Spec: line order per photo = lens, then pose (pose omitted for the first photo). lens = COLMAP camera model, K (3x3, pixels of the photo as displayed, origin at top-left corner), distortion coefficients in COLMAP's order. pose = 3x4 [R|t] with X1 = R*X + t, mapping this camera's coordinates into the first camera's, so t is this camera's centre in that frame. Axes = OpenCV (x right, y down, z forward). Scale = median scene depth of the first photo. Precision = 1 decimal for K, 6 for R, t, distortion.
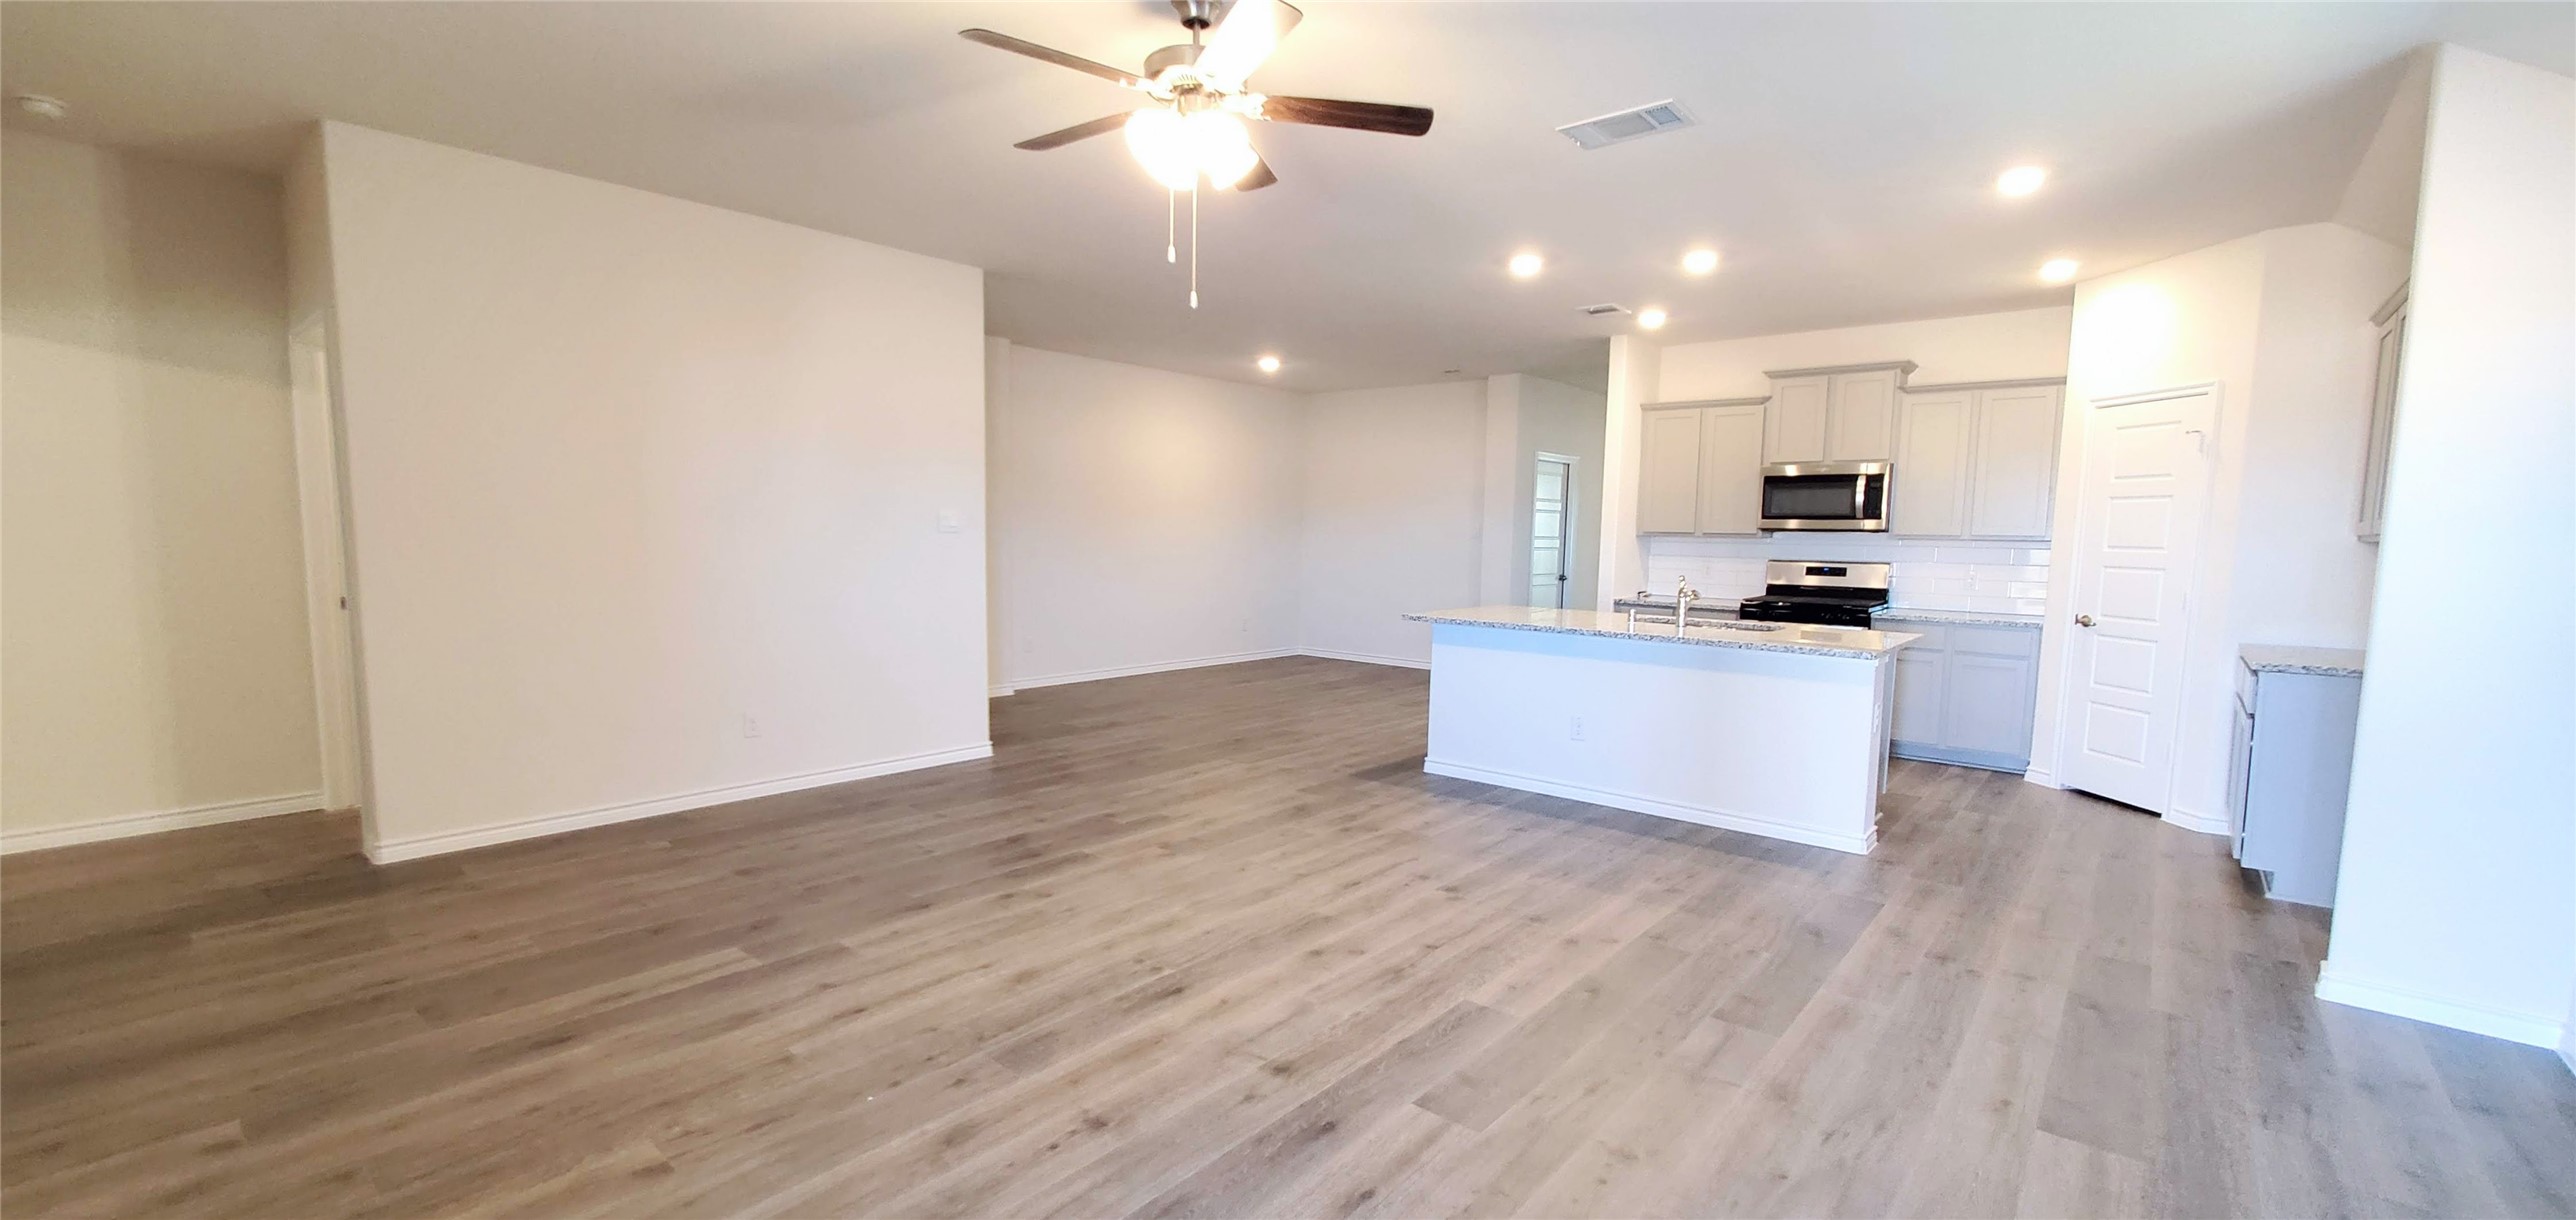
lens RADIAL K [[1024.7, 0, 1277.3], [0, 1024.7, 625.8], [0, 0, 1]] dist [0.003281, -0.002027]
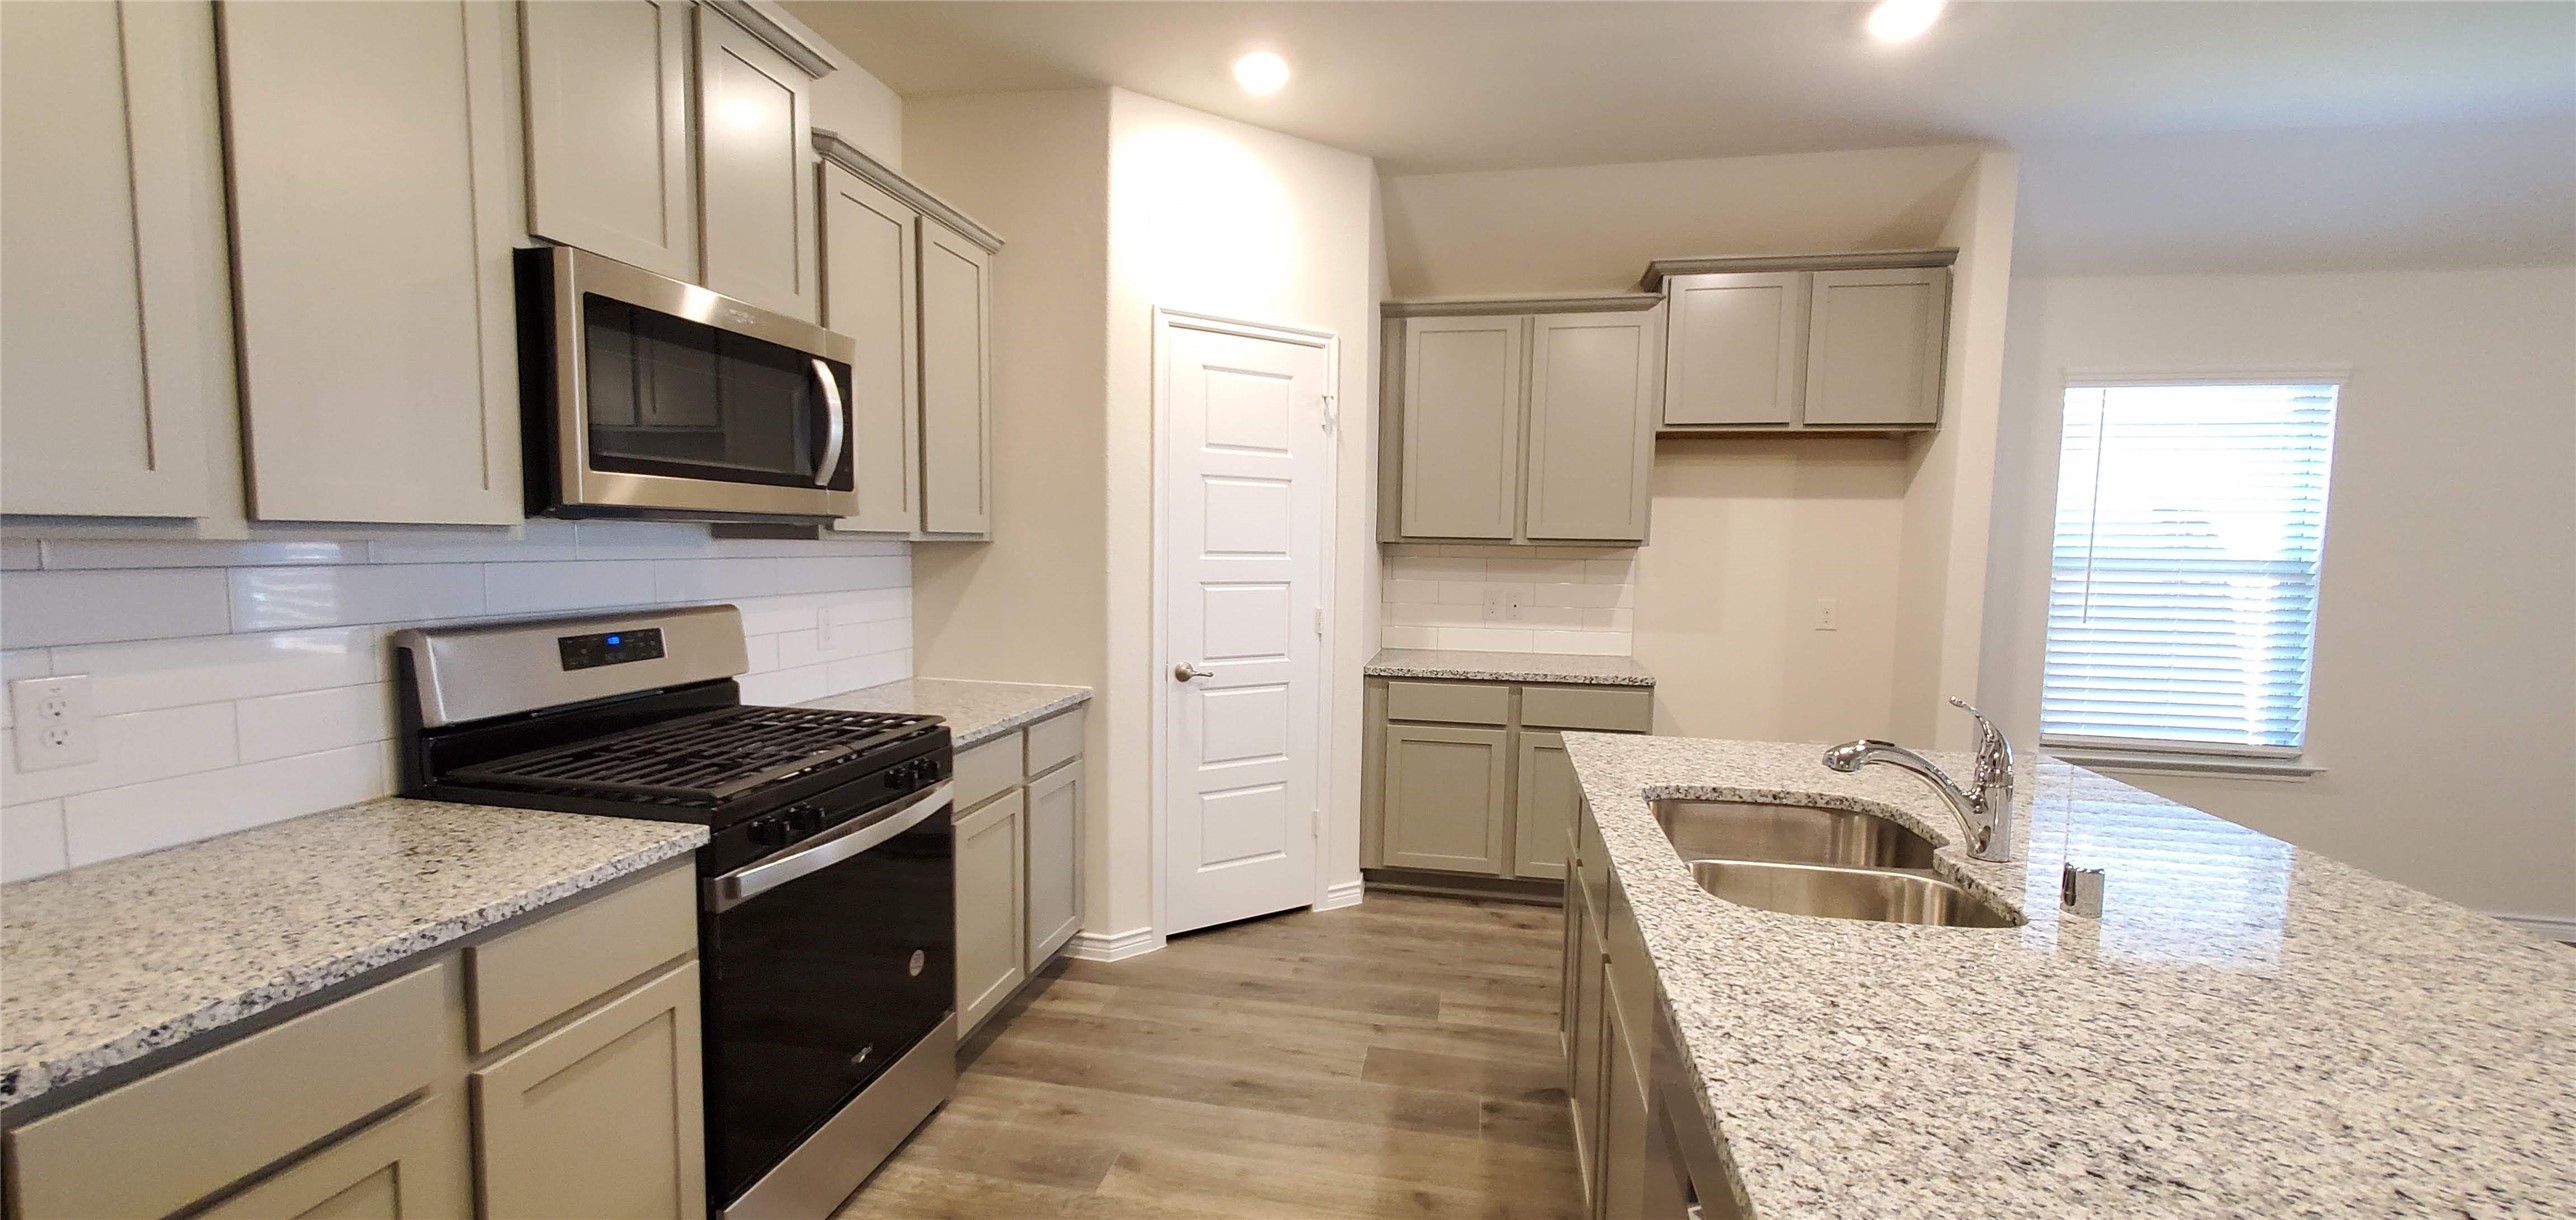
lens RADIAL K [[1024.7, 0, 1291.1], [0, 1024.7, 633.7], [0, 0, 1]] dist [0.003281, -0.002027]
pose [[-0.486491, -0.101270, 0.867797, 0.210624], [0.058217, 0.987295, 0.147852, -0.112132], [-0.871744, 0.122449, -0.474414, 1.193717]]
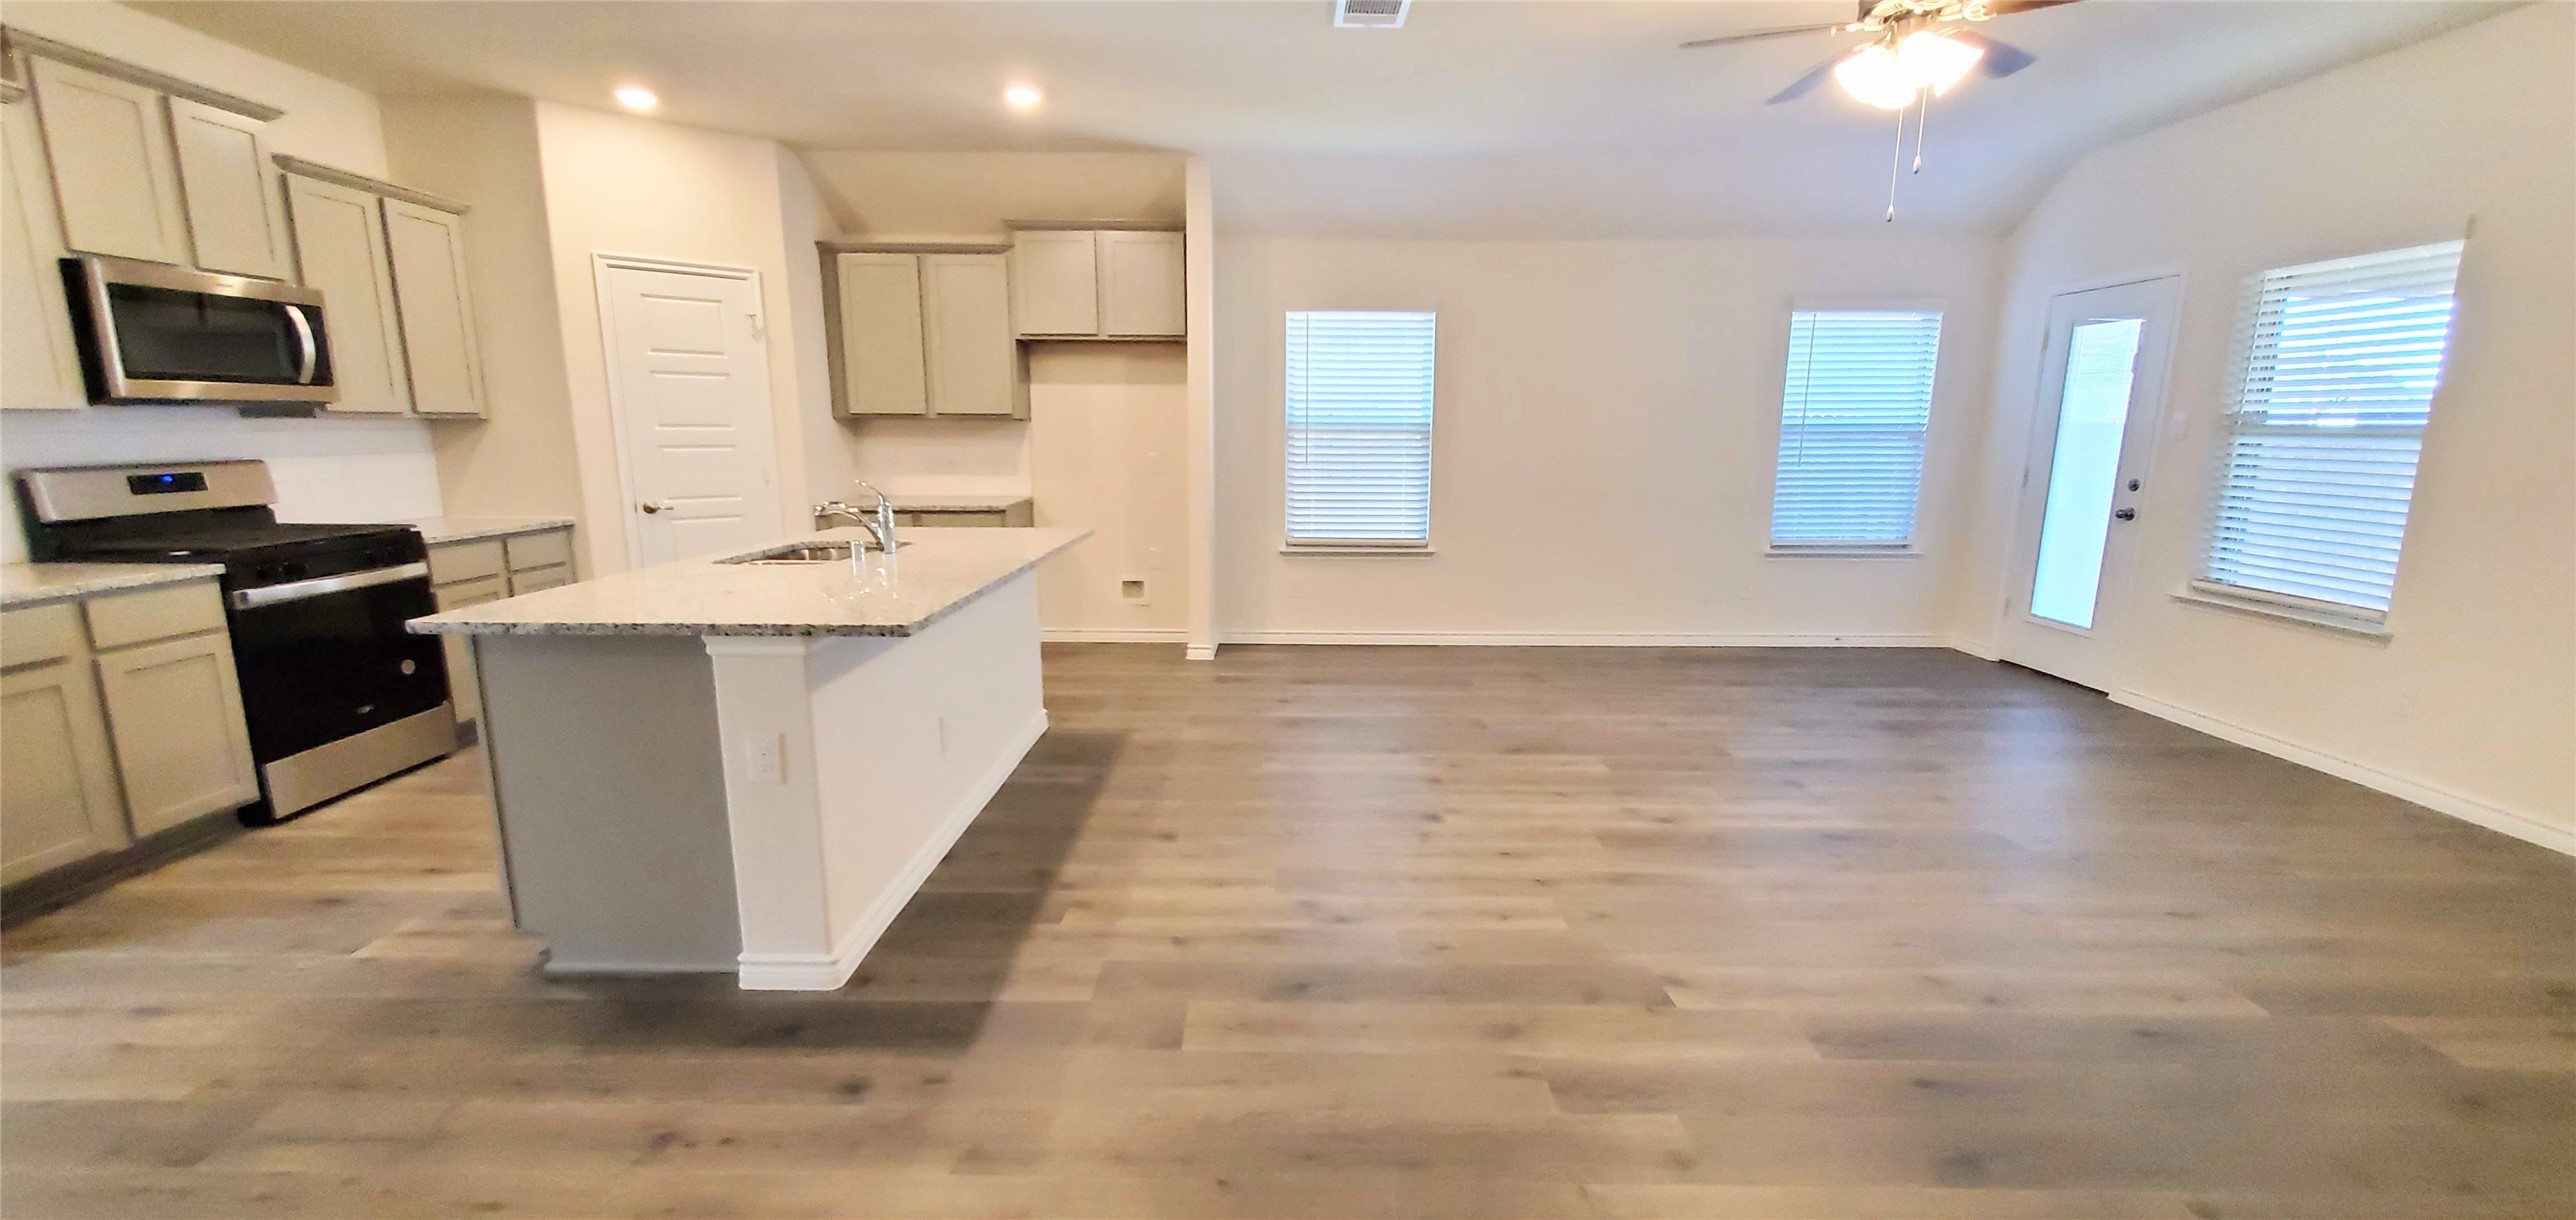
lens RADIAL K [[1024.7, 0, 1284.6], [0, 1024.7, 630.7], [0, 0, 1]] dist [0.003281, -0.002027]
pose [[-0.642084, -0.169321, 0.747702, -0.277267], [0.057642, 0.961882, 0.267322, -0.107865], [-0.764464, 0.214742, -0.607849, 1.109480]]
